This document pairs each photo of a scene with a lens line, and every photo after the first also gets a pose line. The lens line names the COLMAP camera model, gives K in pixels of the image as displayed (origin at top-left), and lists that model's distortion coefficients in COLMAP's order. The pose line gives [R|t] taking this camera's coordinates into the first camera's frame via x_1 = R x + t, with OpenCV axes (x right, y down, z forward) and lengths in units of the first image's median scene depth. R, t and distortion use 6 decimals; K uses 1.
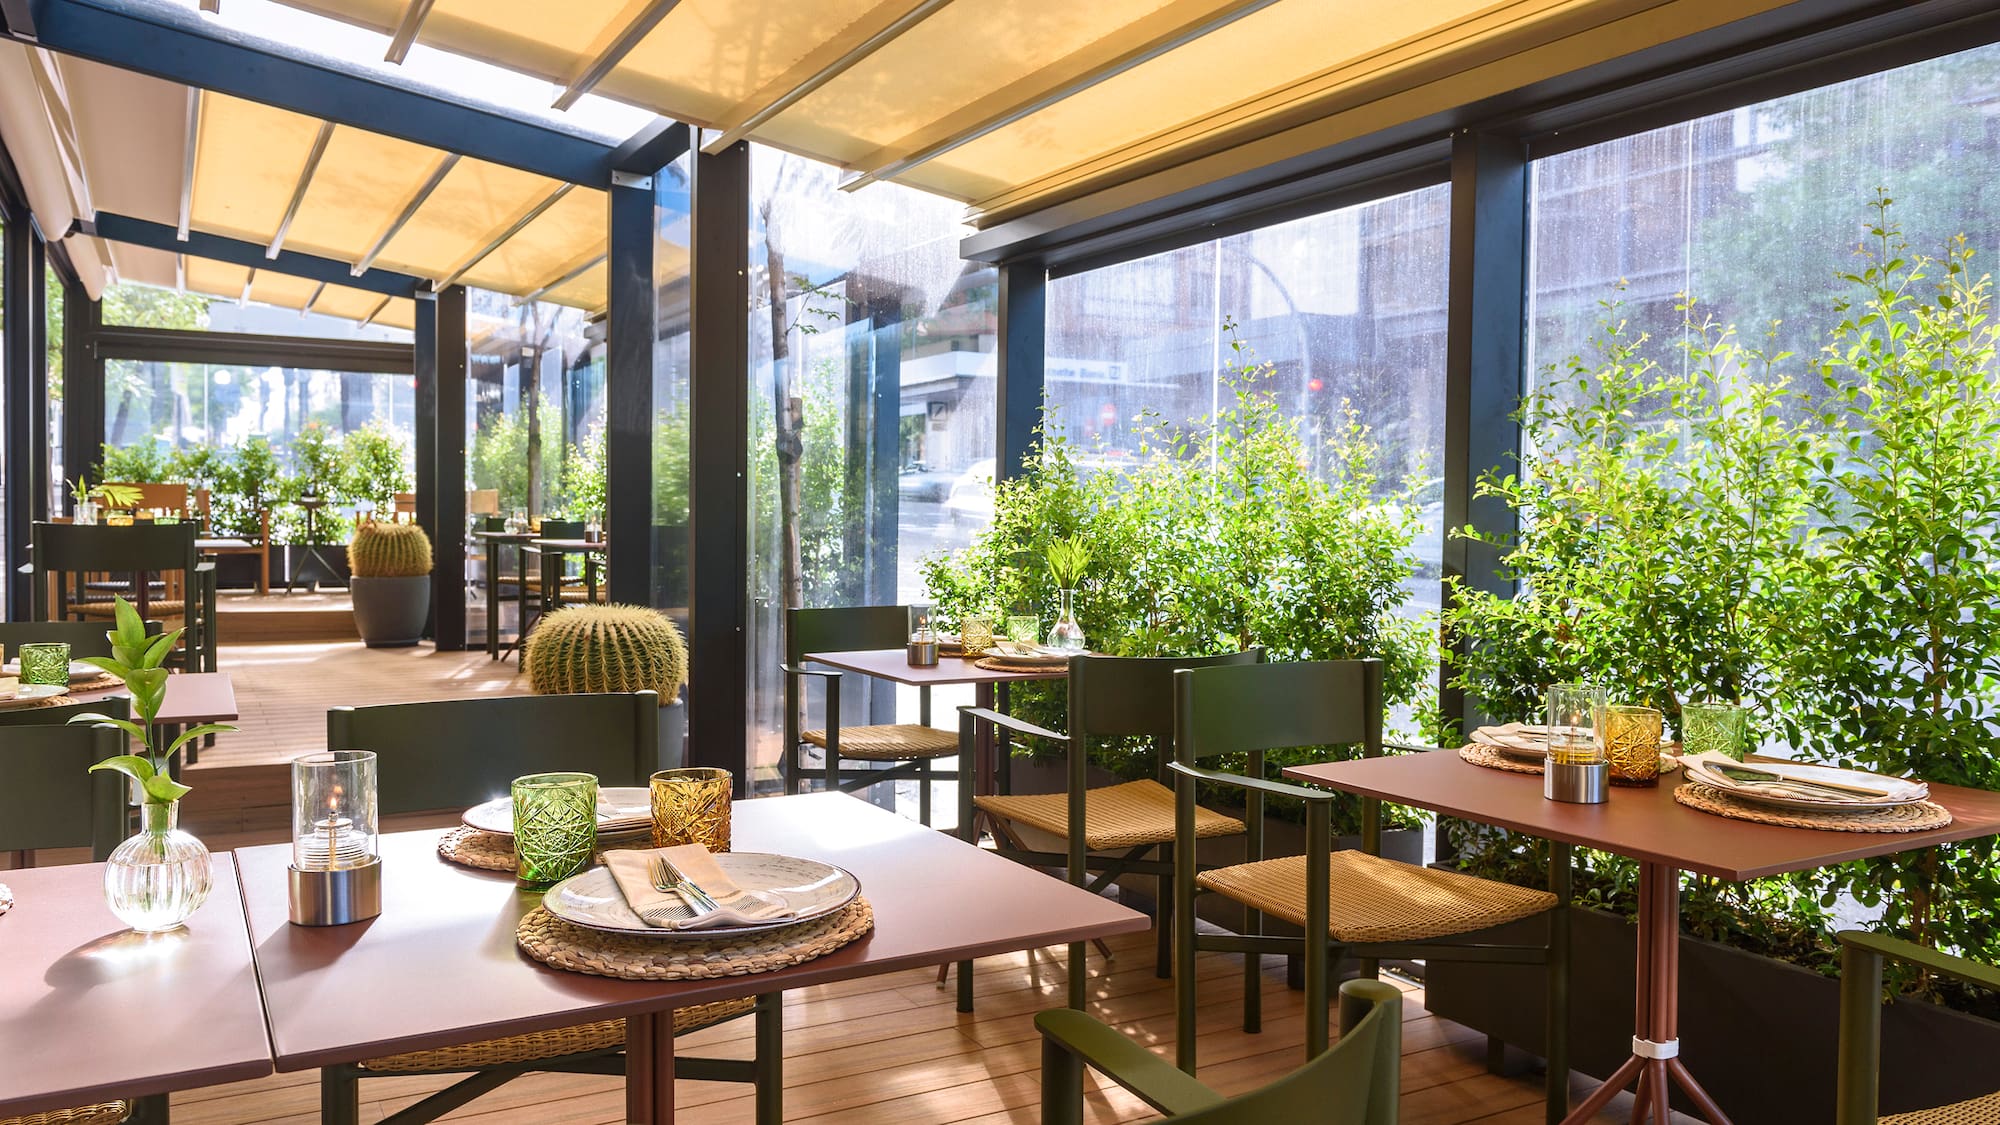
lens RADIAL K [[1477.8, 0, 1000.0], [0, 1477.8, 562.5], [0, 0, 1]] dist [-0.006309, -0.001427]
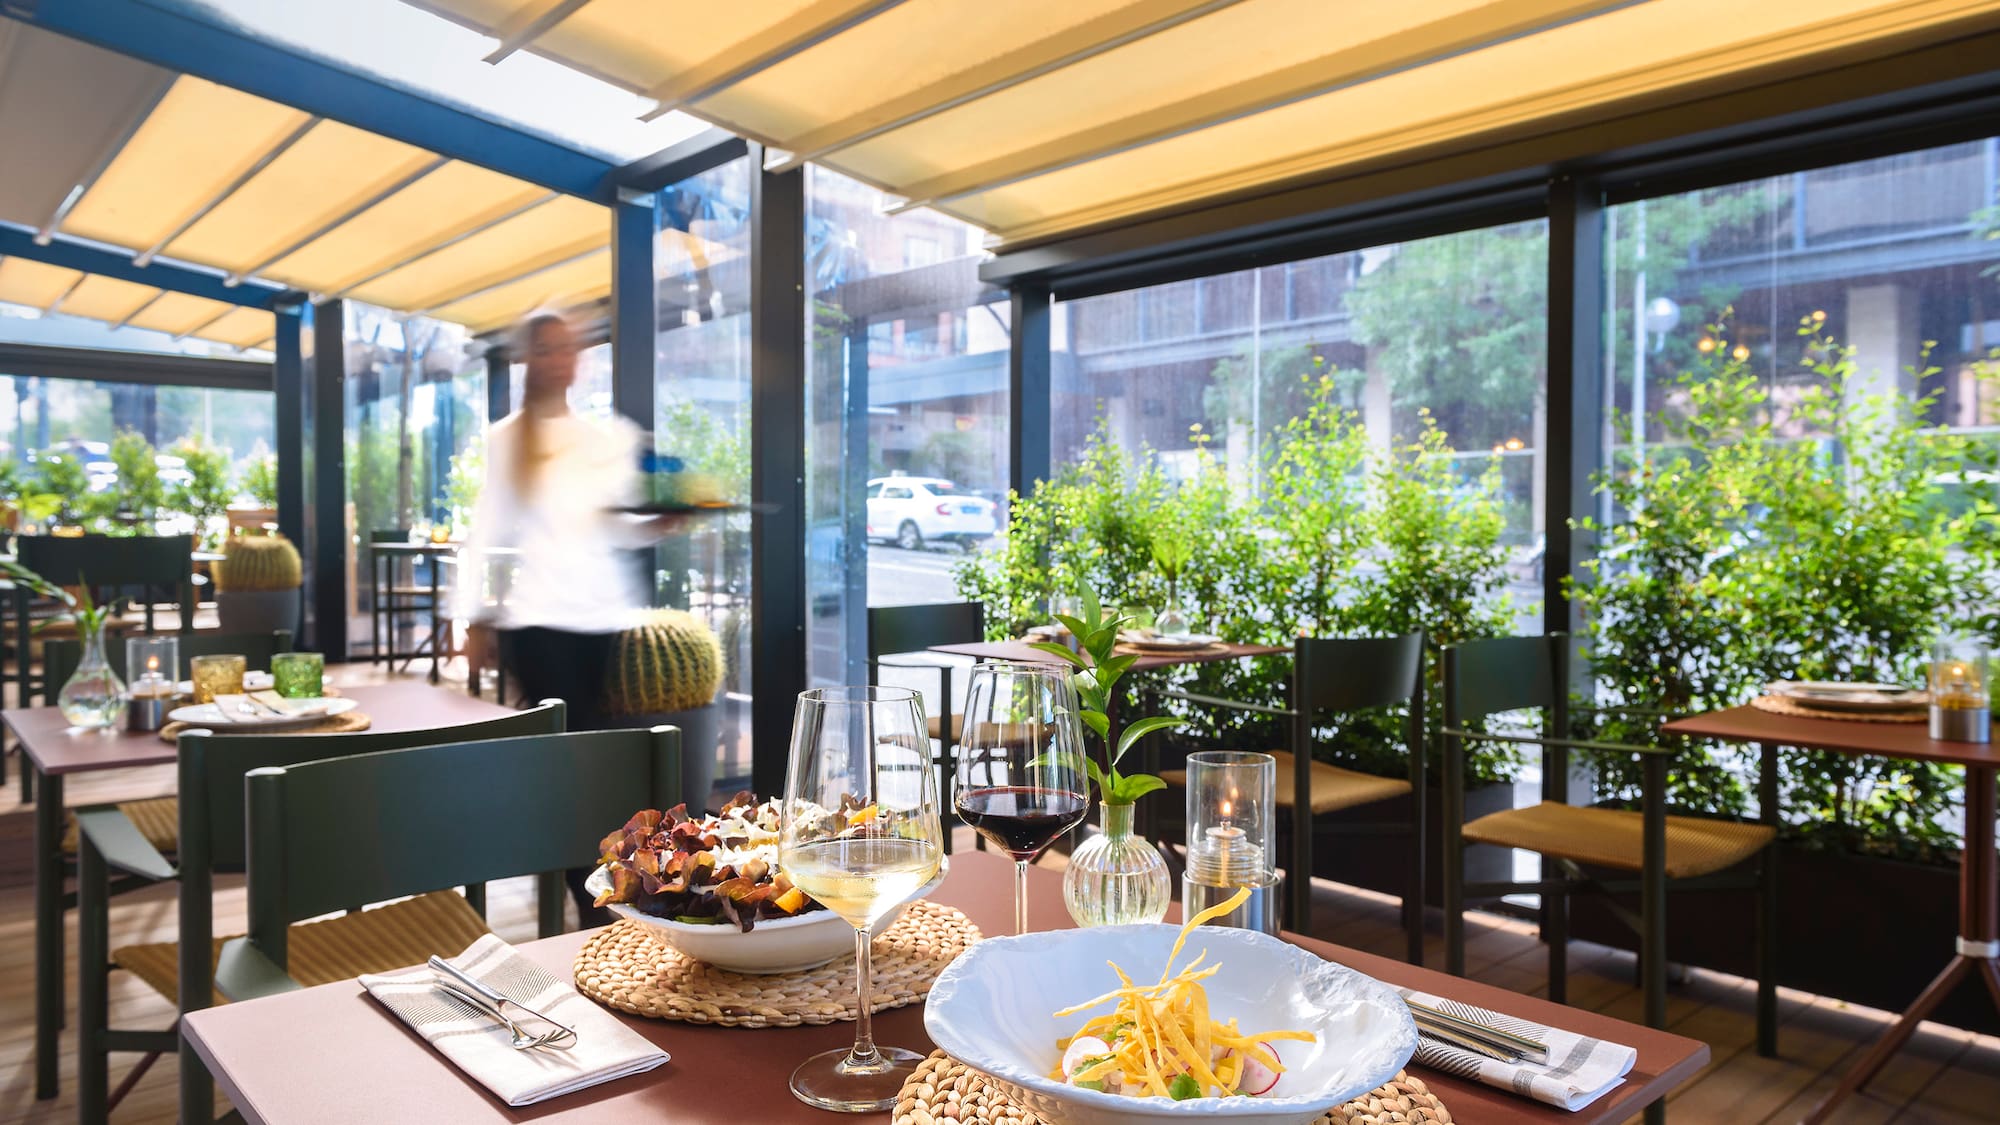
lens RADIAL K [[1322.7, 0, 1000.0], [0, 1322.7, 562.5], [0, 0, 1]] dist [0.003448, 0.002118]
pose [[0.977308, -0.015326, 0.211269, -0.225005], [0.016618, 0.999852, -0.004342, 0.005024], [-0.211171, 0.007755, 0.977418, 0.050133]]
